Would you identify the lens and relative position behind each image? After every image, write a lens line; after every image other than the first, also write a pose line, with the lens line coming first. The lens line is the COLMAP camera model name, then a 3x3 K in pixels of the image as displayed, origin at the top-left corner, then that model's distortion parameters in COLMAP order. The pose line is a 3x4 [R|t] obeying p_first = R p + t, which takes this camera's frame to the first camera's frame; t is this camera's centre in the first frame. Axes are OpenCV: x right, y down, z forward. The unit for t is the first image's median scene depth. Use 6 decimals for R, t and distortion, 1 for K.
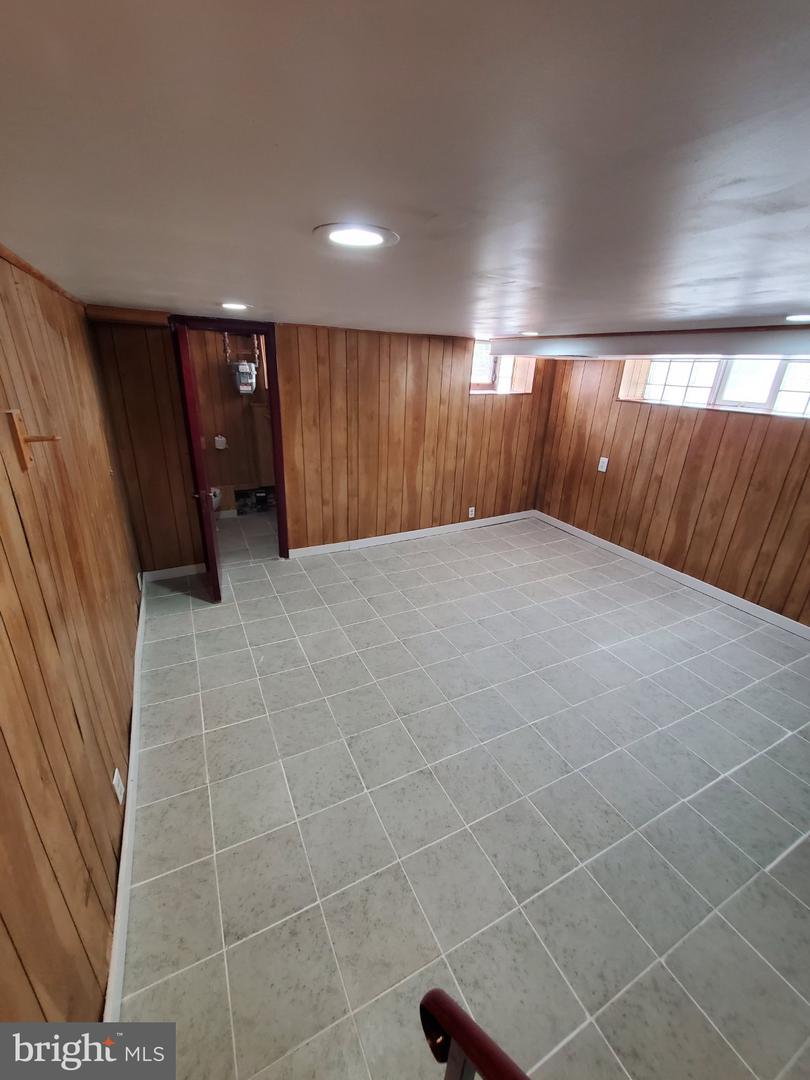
lens RADIAL K [[427.3, 0, 398.3], [0, 427.3, 539.3], [0, 0, 1]] dist [-0.000741, -0.001773]
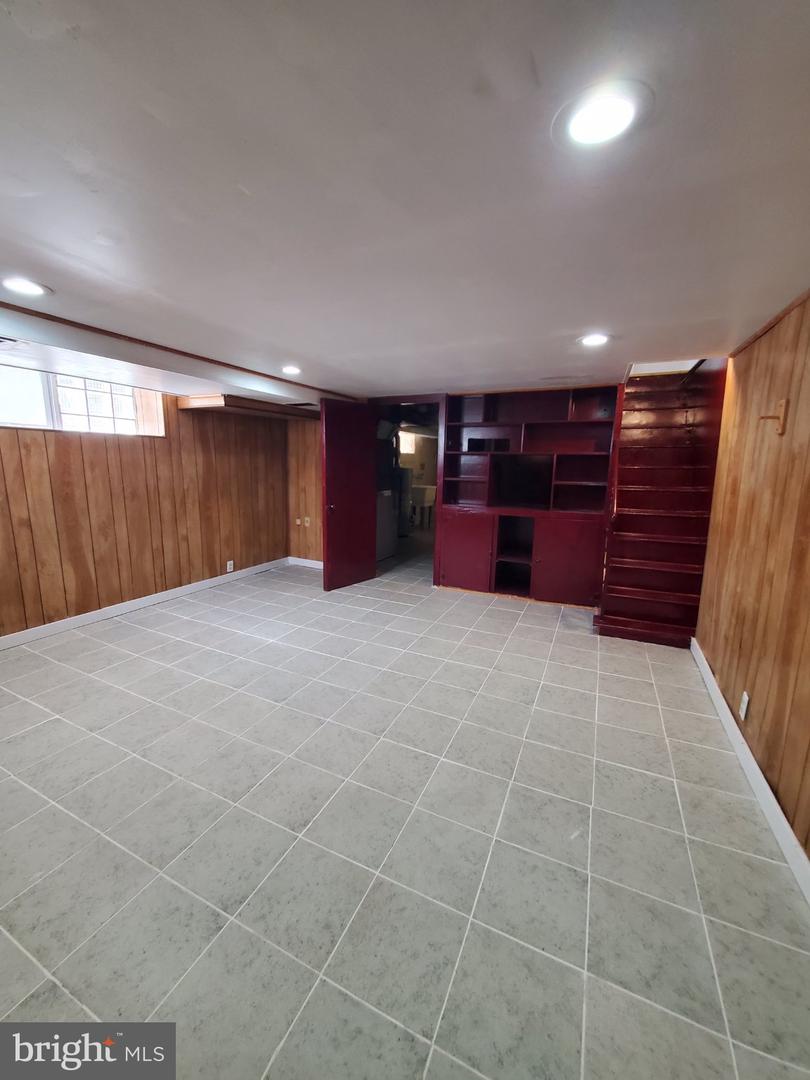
lens RADIAL K [[427.3, 0, 395.4], [0, 427.3, 536.1], [0, 0, 1]] dist [-0.000741, -0.001773]
pose [[-0.607465, -0.179943, 0.773697, -0.452515], [0.265402, 0.872054, 0.411198, -0.308327], [-0.748697, 0.455130, -0.481985, 1.056572]]
